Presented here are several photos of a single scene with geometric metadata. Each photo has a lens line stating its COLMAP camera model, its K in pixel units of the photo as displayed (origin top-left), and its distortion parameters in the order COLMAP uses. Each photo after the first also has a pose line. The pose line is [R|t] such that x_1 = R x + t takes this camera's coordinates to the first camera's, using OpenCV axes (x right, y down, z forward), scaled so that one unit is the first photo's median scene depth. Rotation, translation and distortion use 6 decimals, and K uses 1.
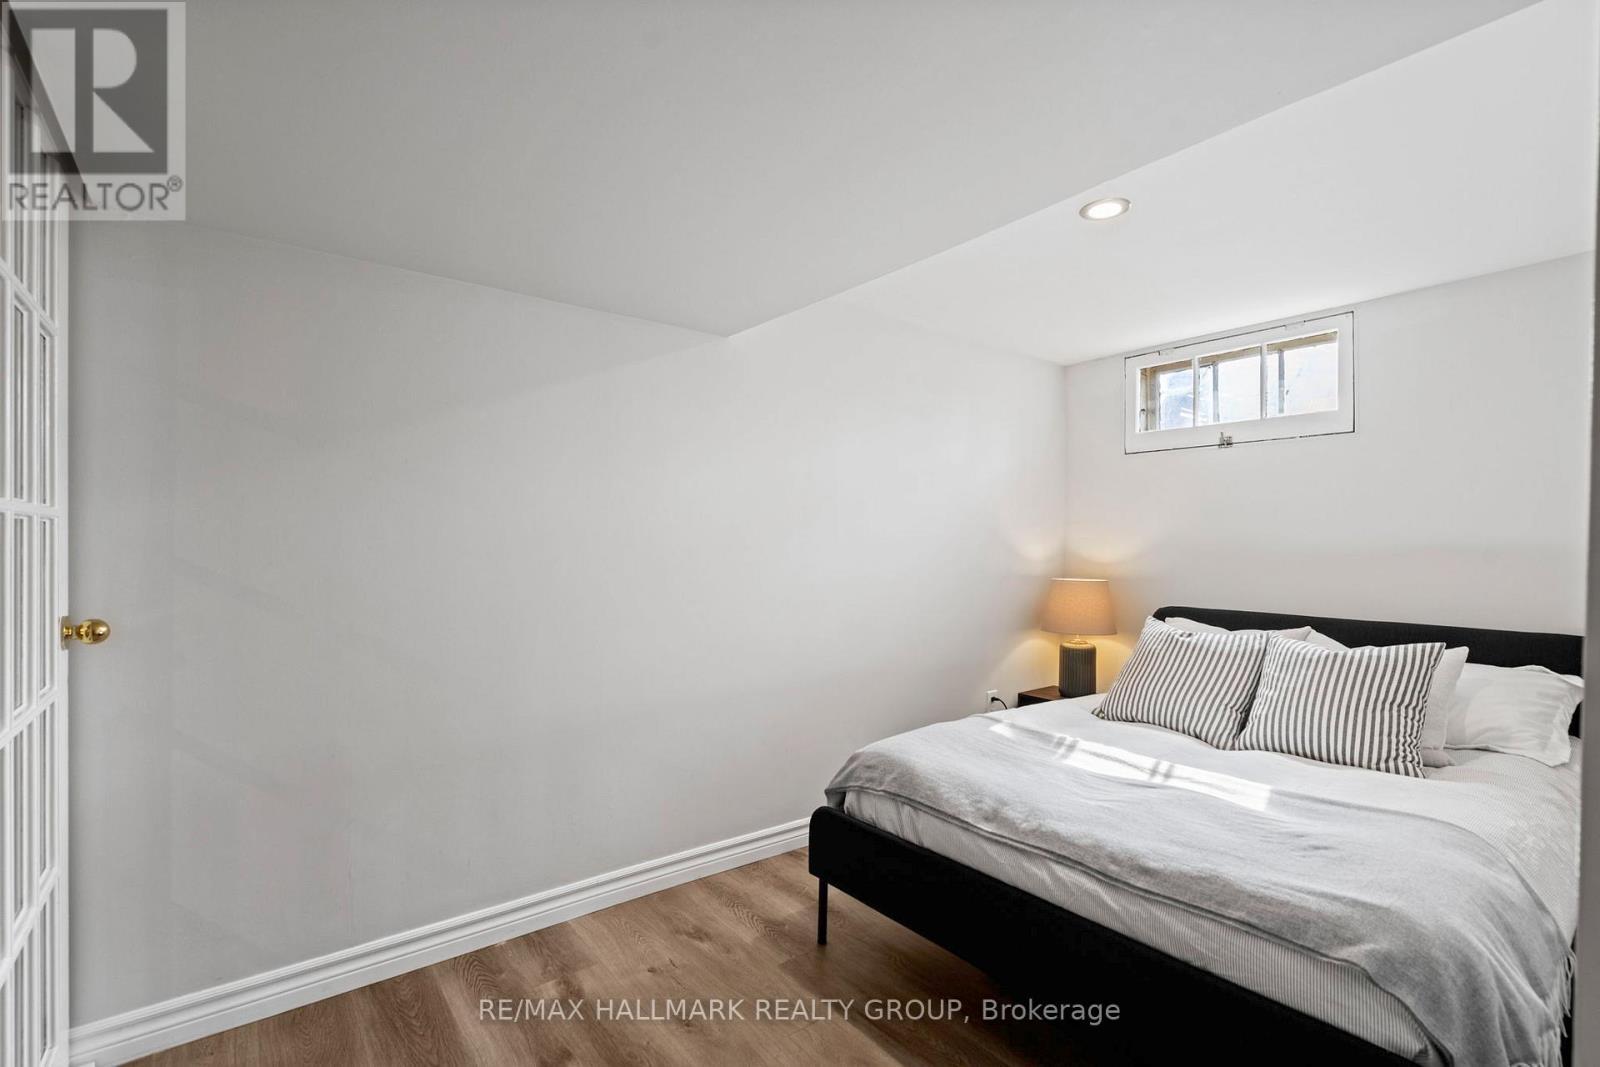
lens RADIAL K [[728.1, 0, 803.1], [0, 728.1, 536.2], [0, 0, 1]] dist [0.000962, 0.000820]
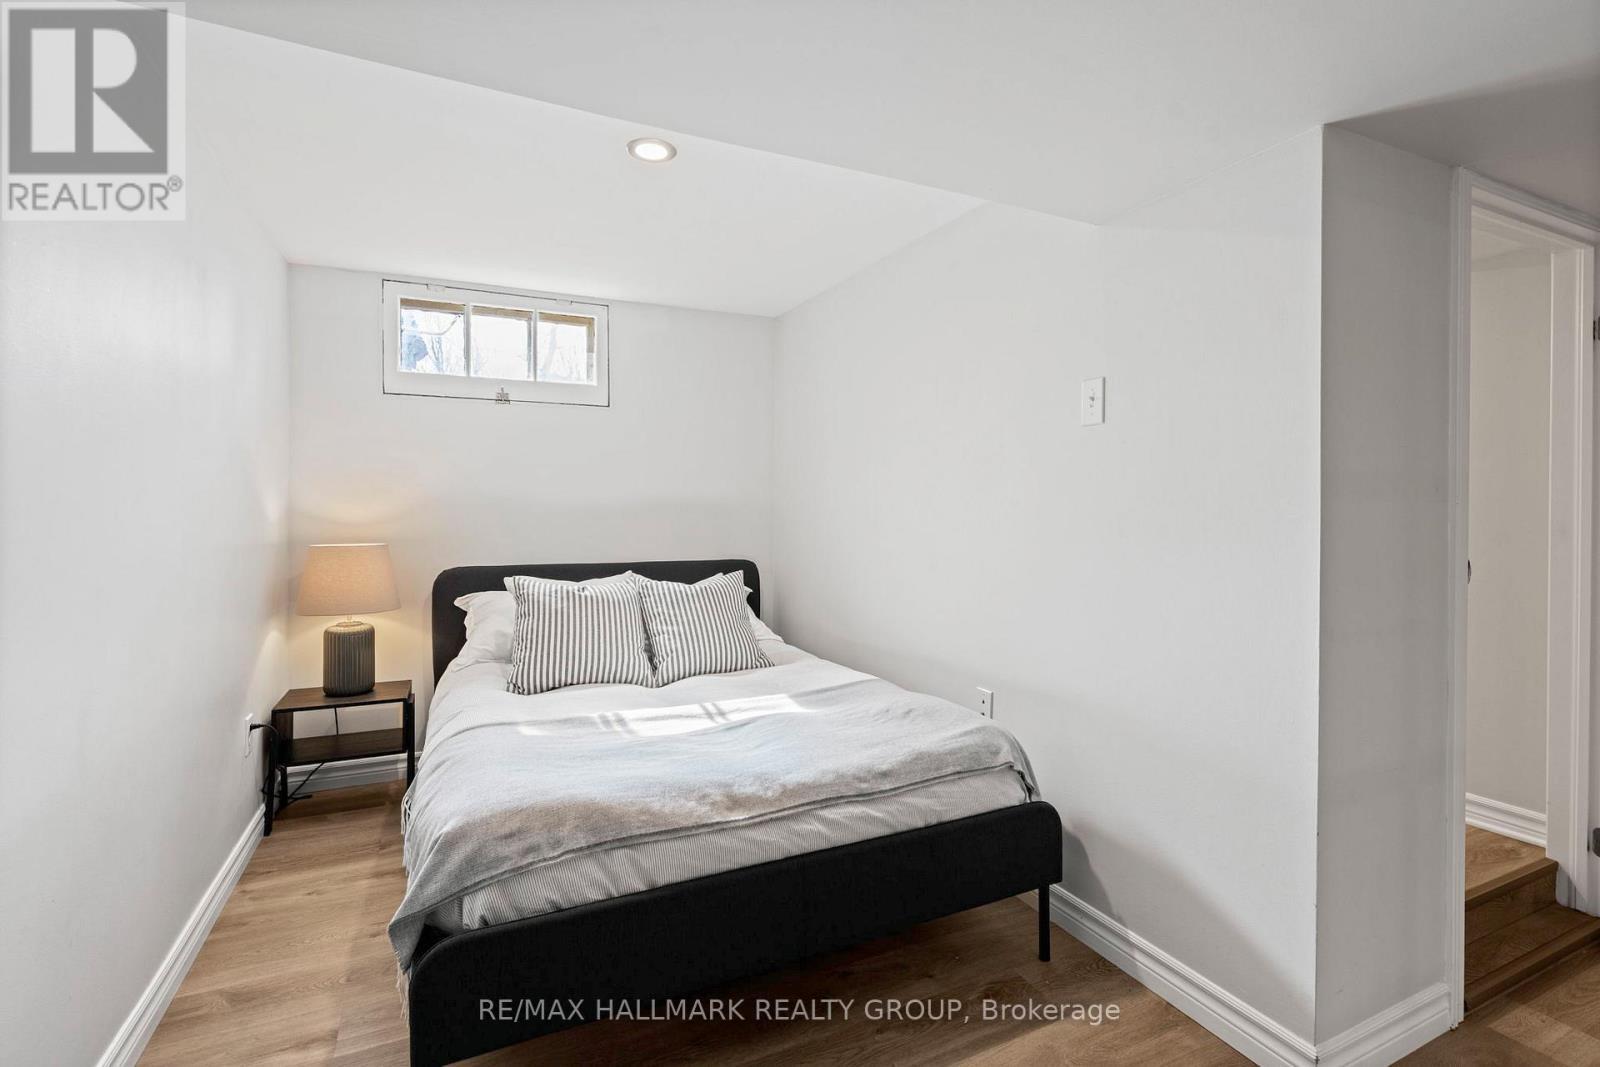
lens RADIAL K [[734.7, 0, 801.0], [0, 734.7, 506.1], [0, 0, 1]] dist [-0.001275, 0.000780]
pose [[0.218544, -0.003047, 0.975822, -0.571435], [-0.013859, 0.999885, 0.006226, 0.012824], [-0.975729, -0.014884, 0.218476, 0.690469]]
